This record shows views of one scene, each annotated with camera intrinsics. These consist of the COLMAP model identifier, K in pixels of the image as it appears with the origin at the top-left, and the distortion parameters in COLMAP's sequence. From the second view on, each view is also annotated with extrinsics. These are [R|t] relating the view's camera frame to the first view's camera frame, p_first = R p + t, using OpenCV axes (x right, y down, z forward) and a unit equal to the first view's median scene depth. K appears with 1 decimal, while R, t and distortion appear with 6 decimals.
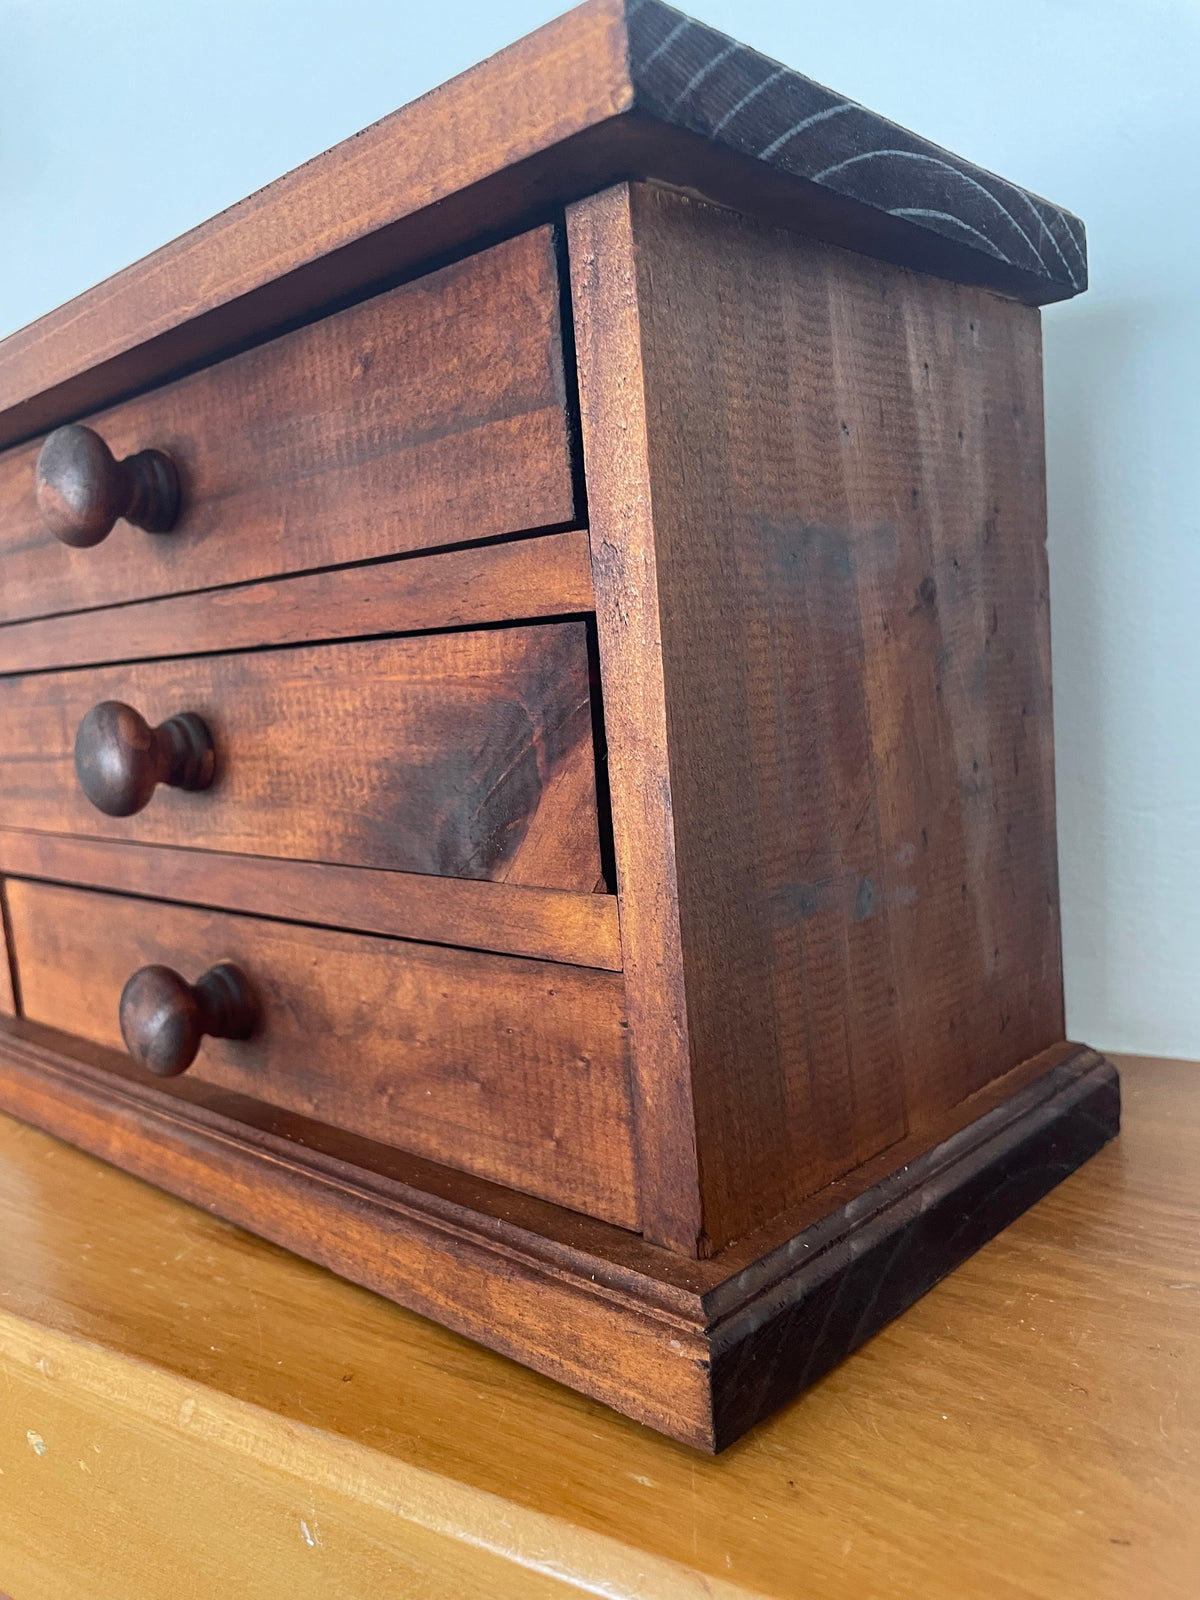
lens RADIAL K [[1235.3, 0, 602.5], [0, 1235.3, 828.9], [0, 0, 1]] dist [0.088740, -0.149486]
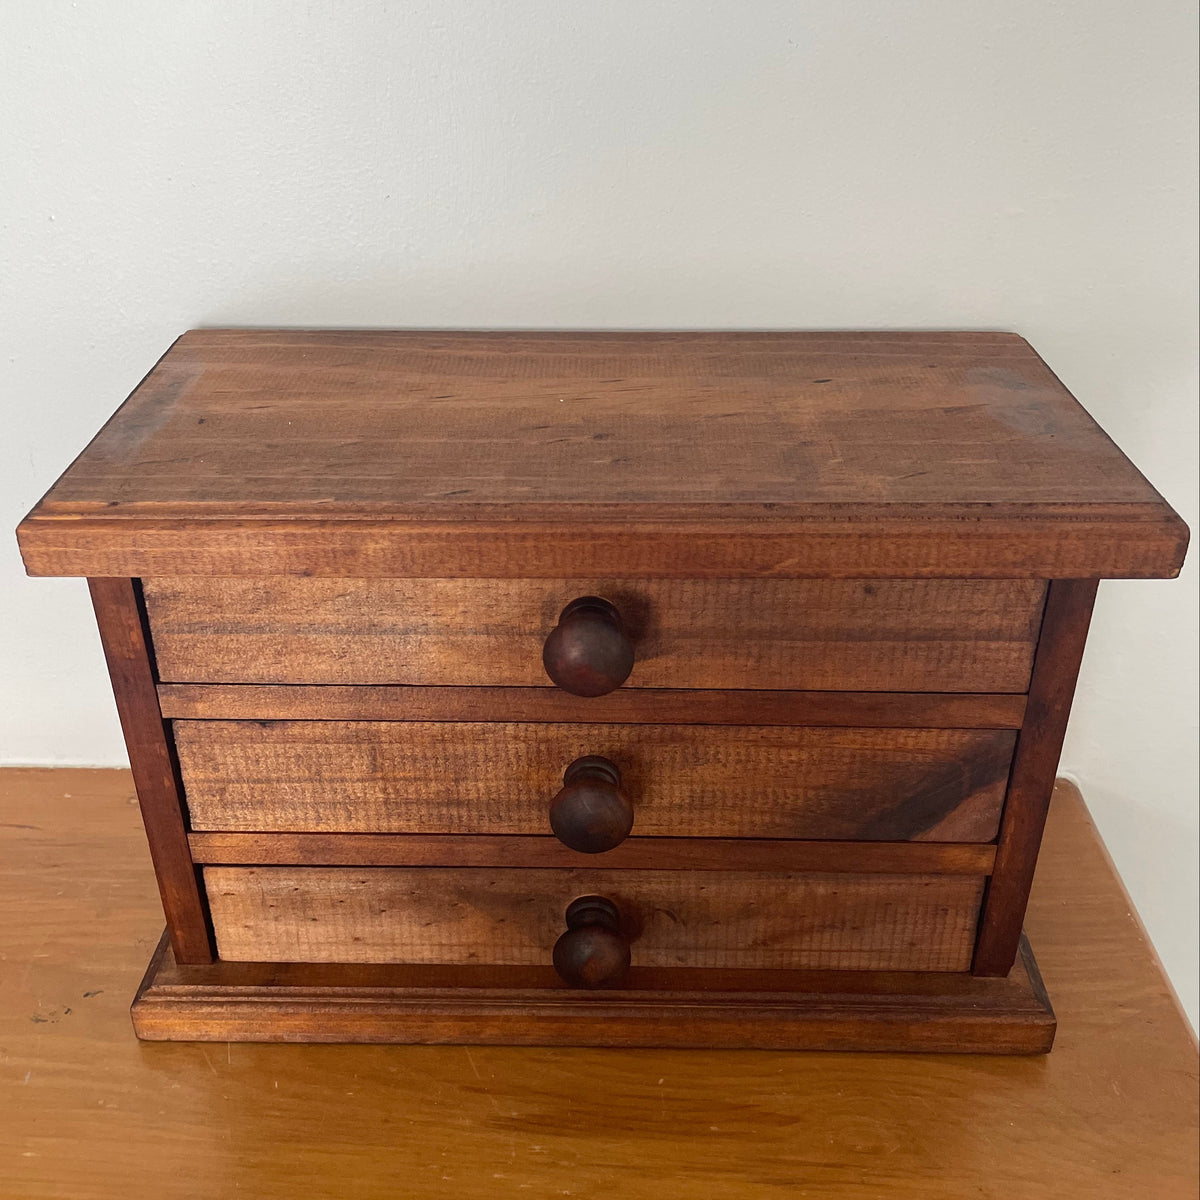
lens RADIAL K [[1258.3, 0, 600.0], [0, 1258.3, 555.0], [0, 0, 1]] dist [0.115047, -0.195395]
pose [[0.748219, -0.264707, 0.608357, -1.439749], [0.046827, 0.935741, 0.349565, -1.013142], [-0.661797, -0.233064, 0.712535, 0.090267]]
